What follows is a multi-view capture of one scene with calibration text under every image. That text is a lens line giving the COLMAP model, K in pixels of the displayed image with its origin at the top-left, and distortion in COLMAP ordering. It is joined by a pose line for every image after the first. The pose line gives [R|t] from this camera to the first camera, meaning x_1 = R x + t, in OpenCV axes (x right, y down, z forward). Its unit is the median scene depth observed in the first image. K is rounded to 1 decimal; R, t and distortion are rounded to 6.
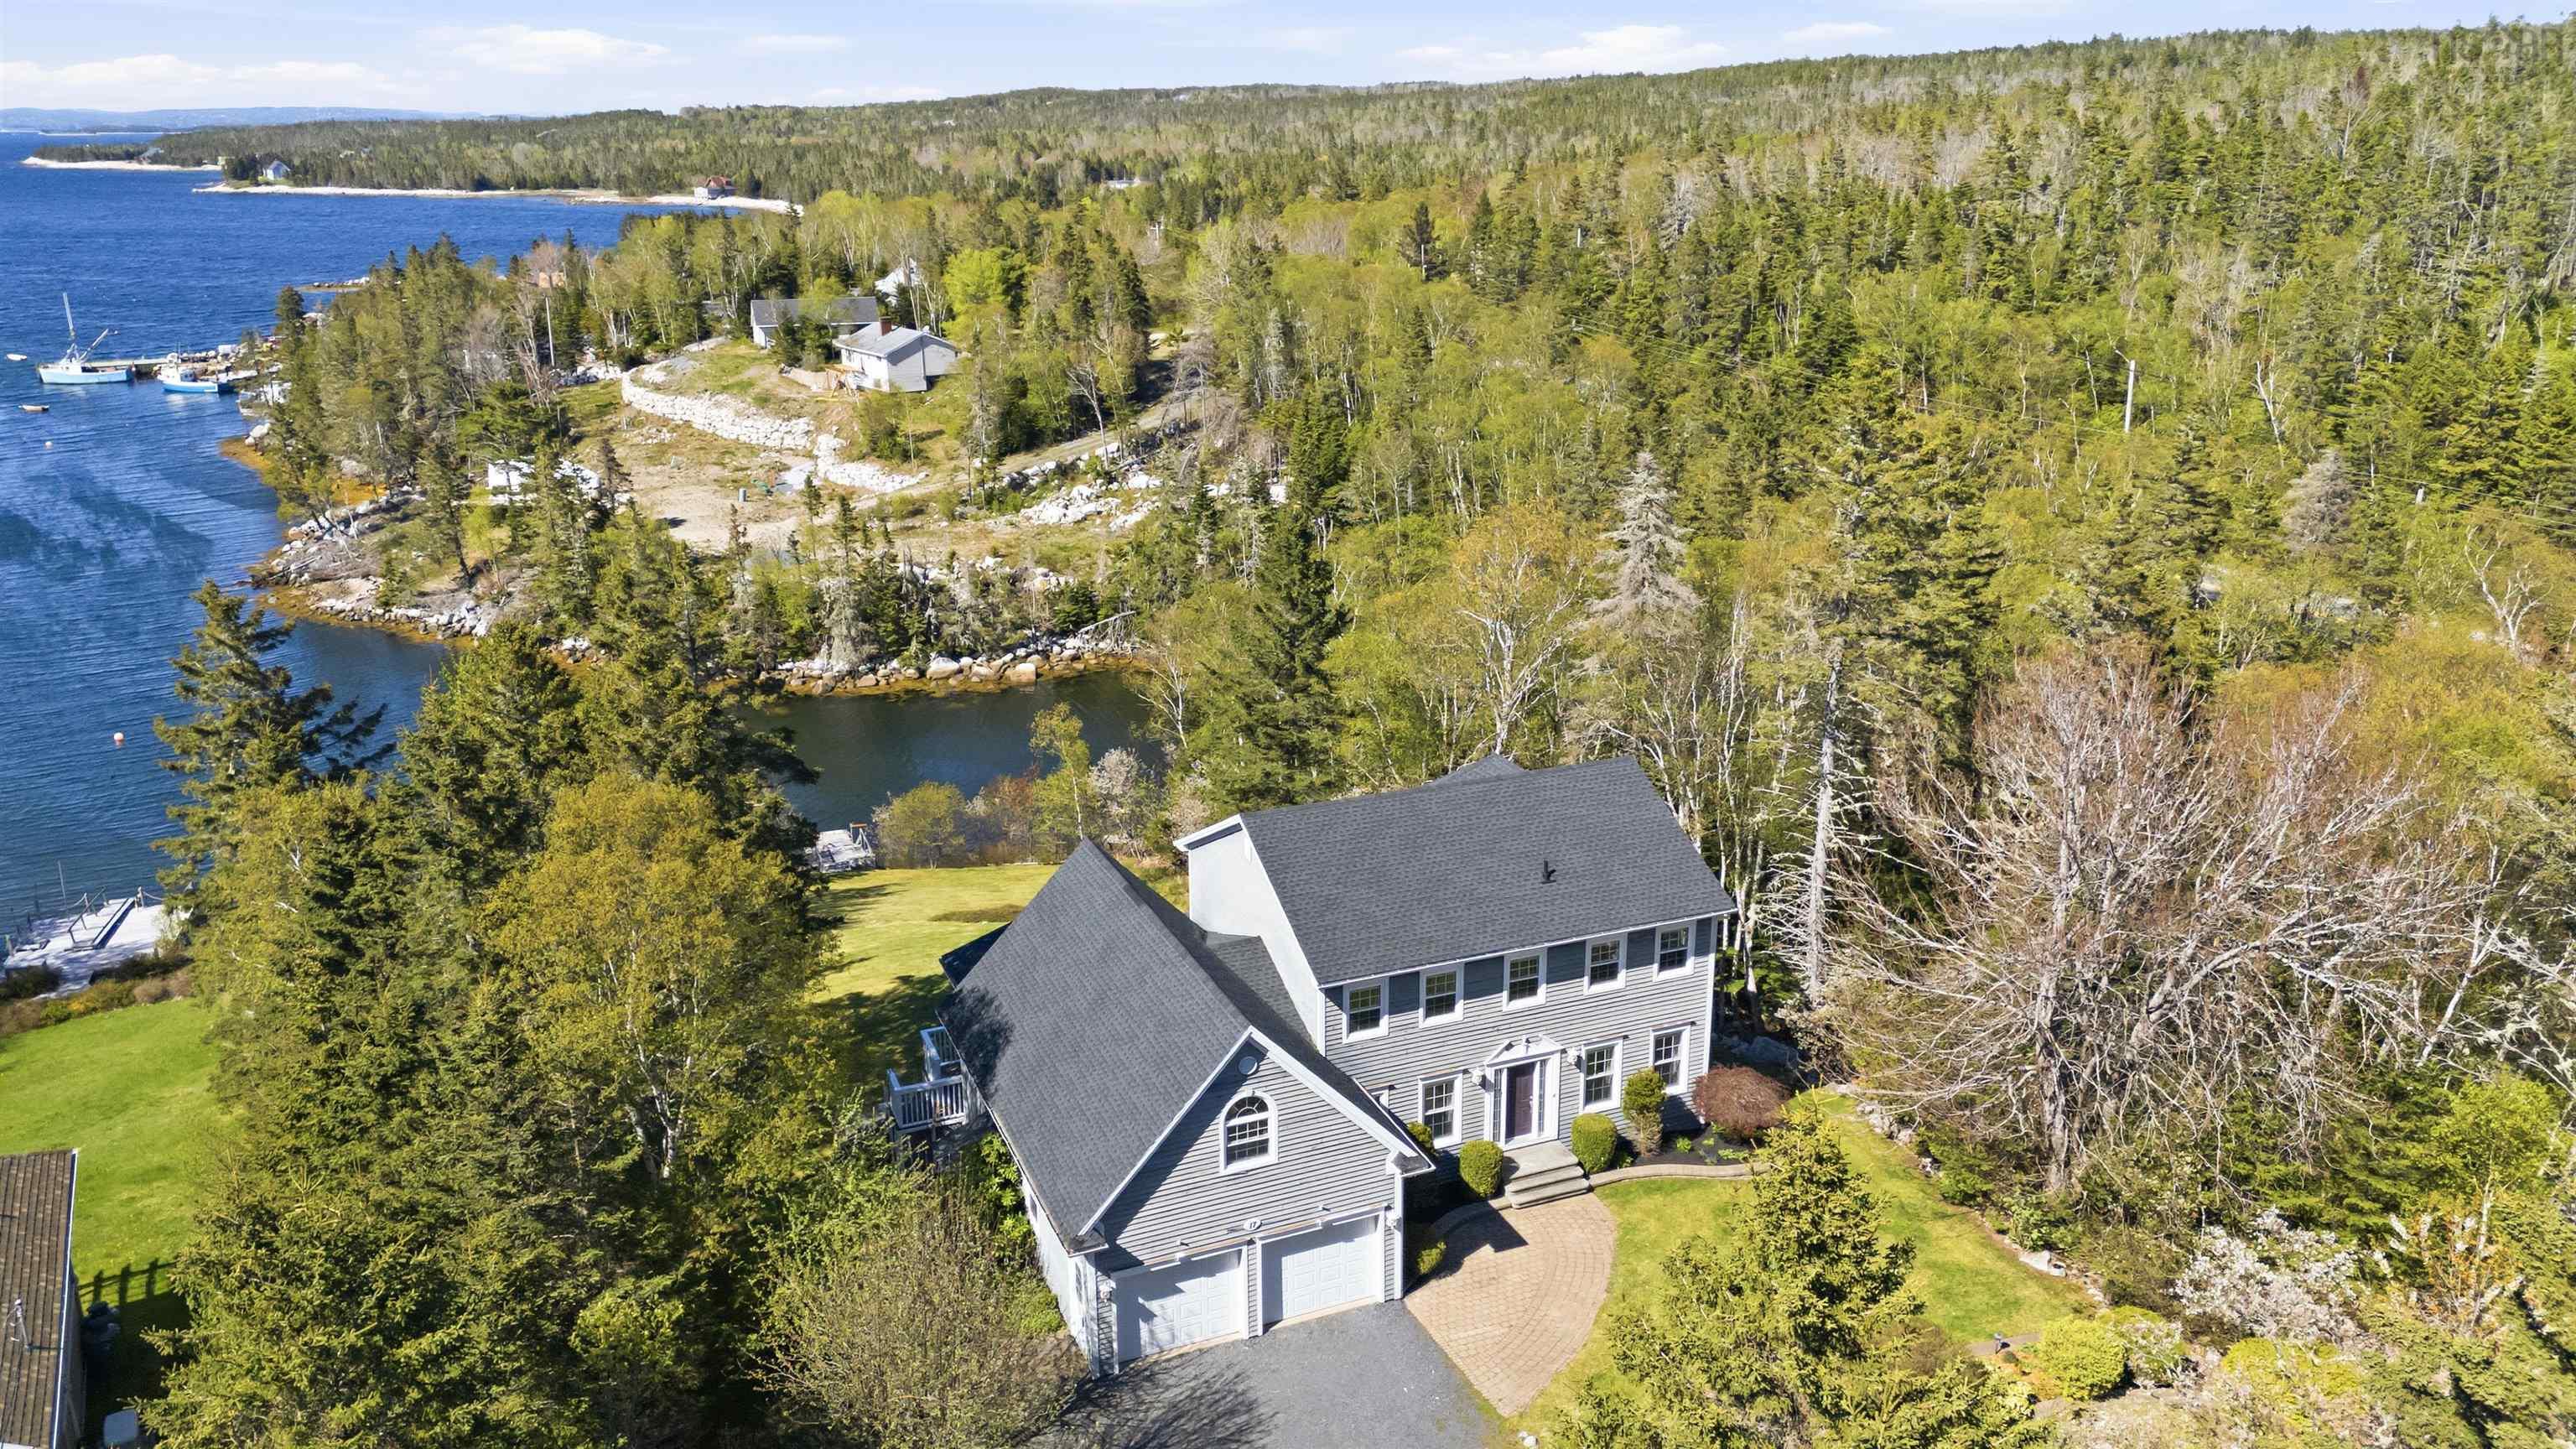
lens RADIAL K [[1906.8, 0, 1288.0], [0, 1906.8, 724.5], [0, 0, 1]] dist [0.122547, -0.137779]
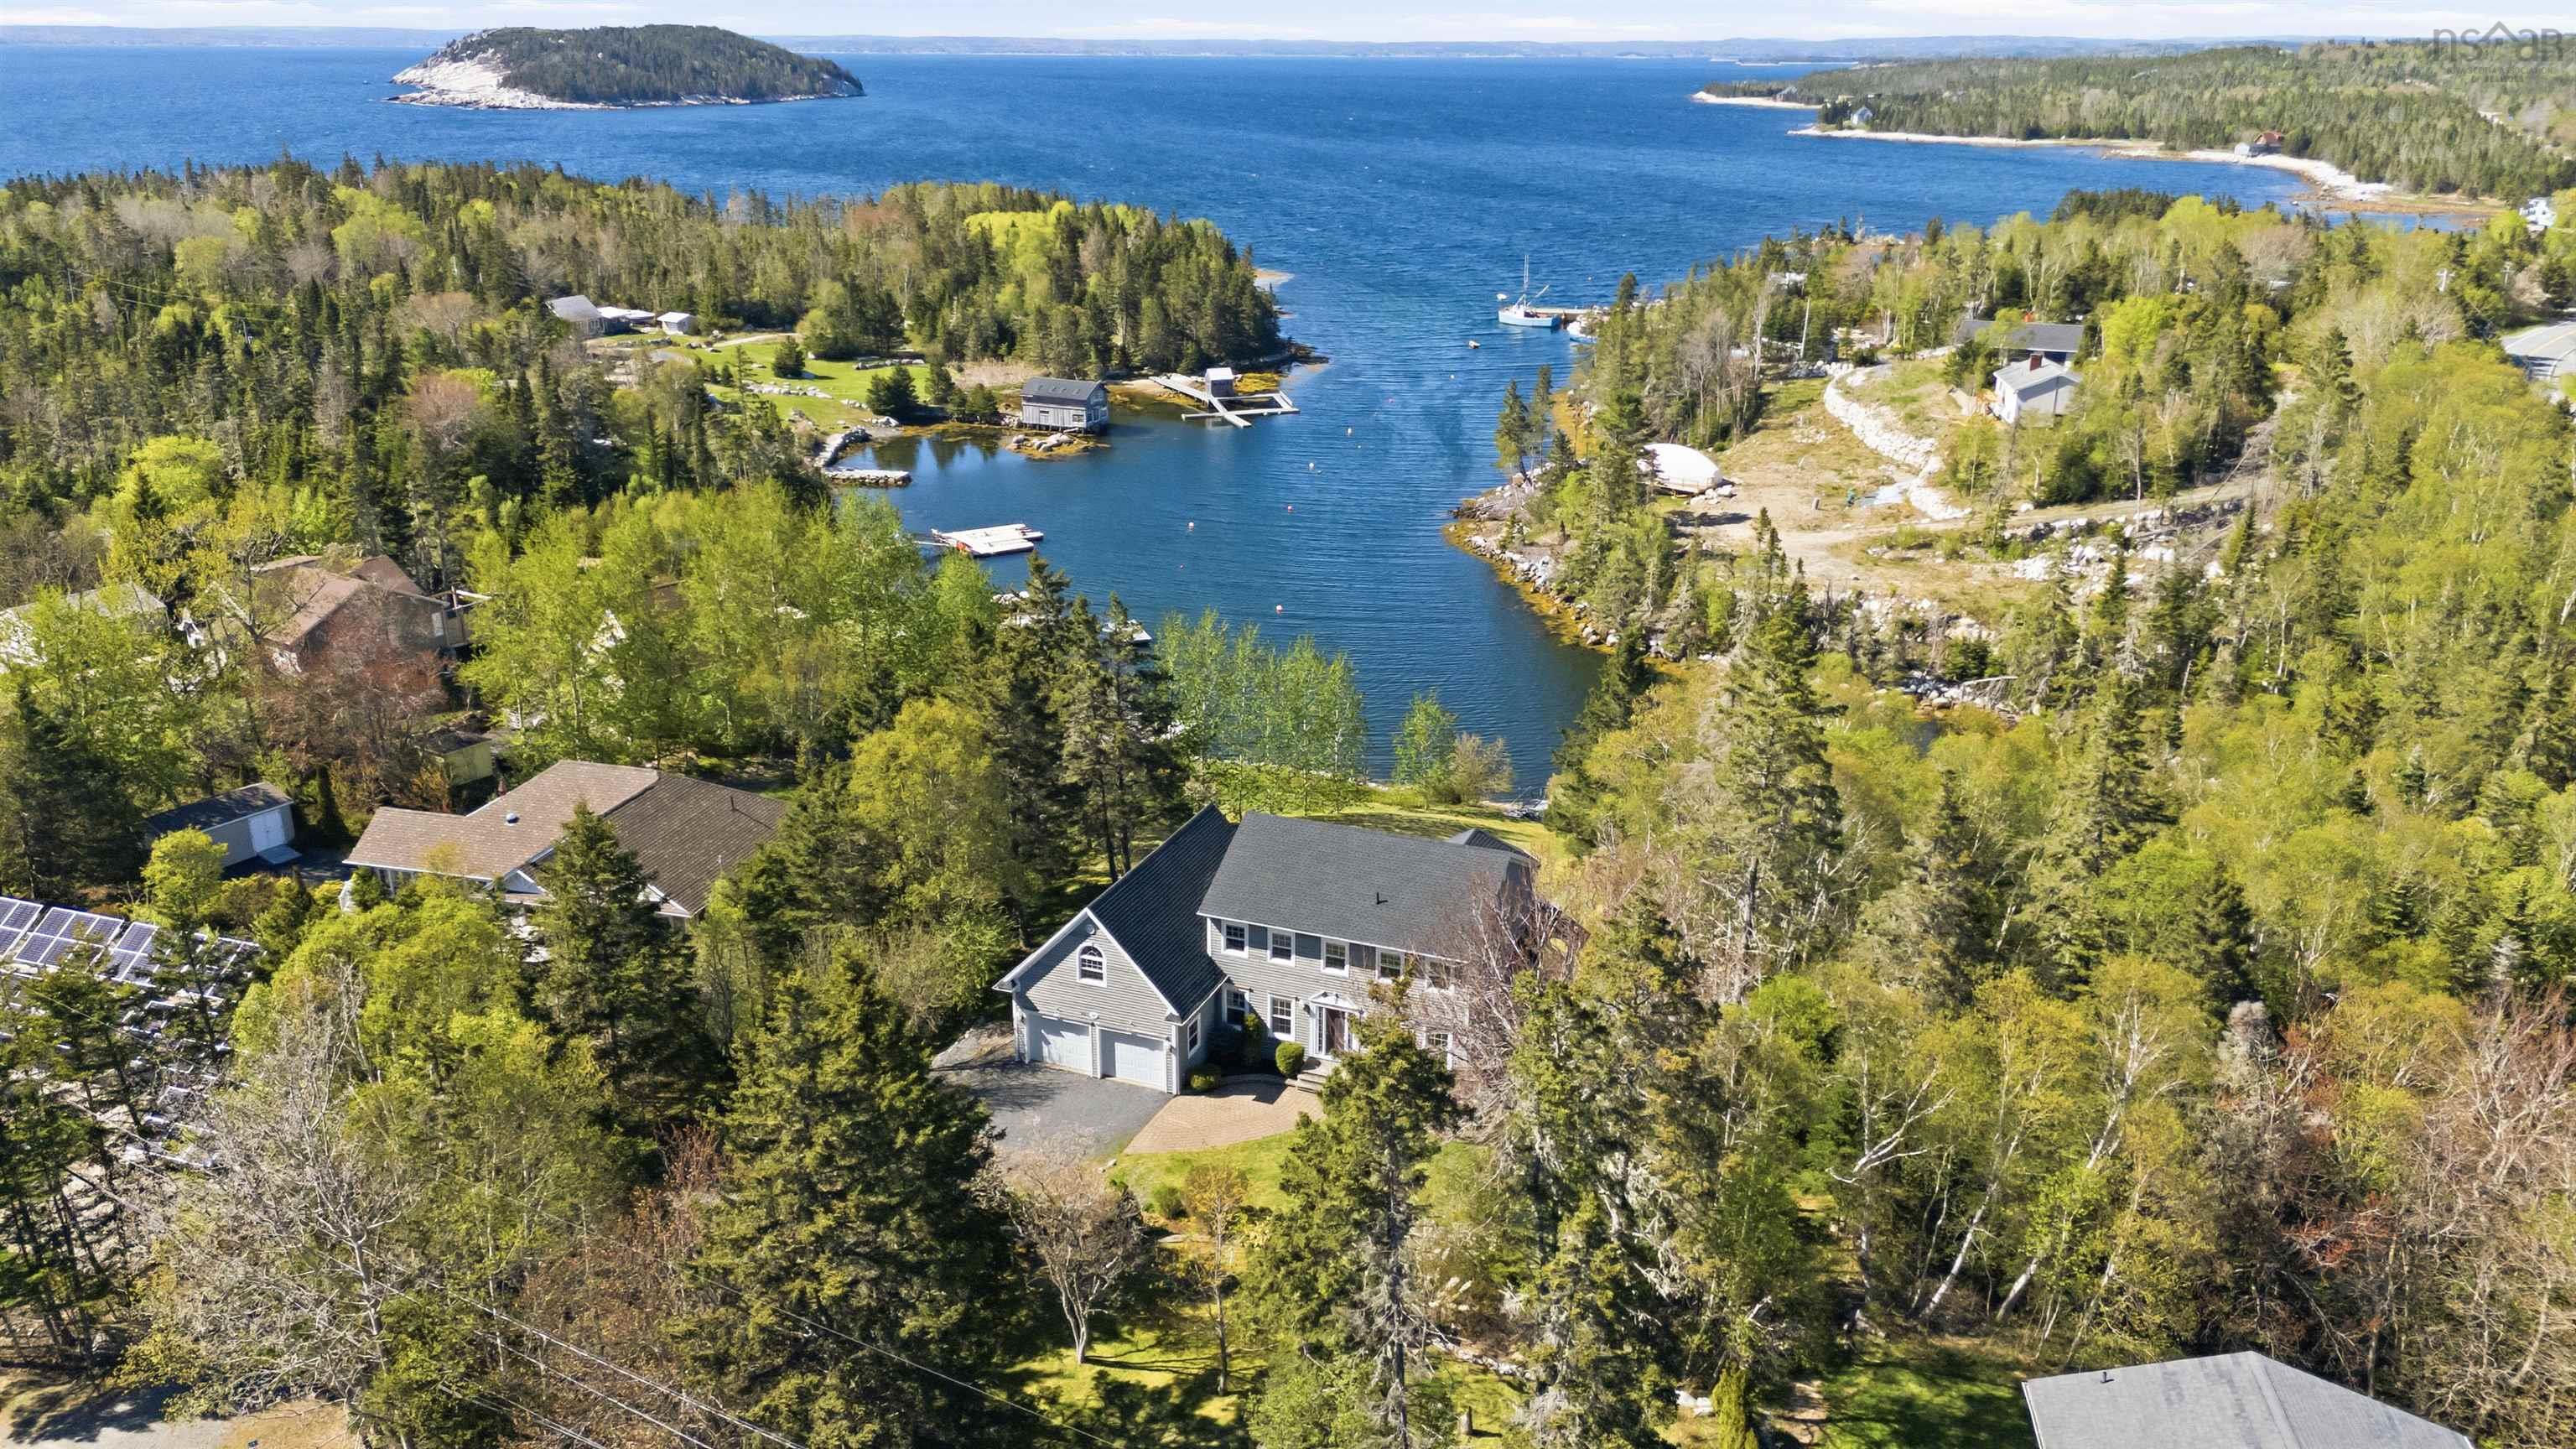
lens RADIAL K [[1906.8, 0, 1288.0], [0, 1906.8, 724.5], [0, 0, 1]] dist [0.122547, -0.137779]
pose [[0.712535, 0.243925, -0.657871, 0.286152], [-0.218868, 0.968110, 0.121902, -0.062989], [0.666627, 0.057128, 0.743199, -0.059599]]
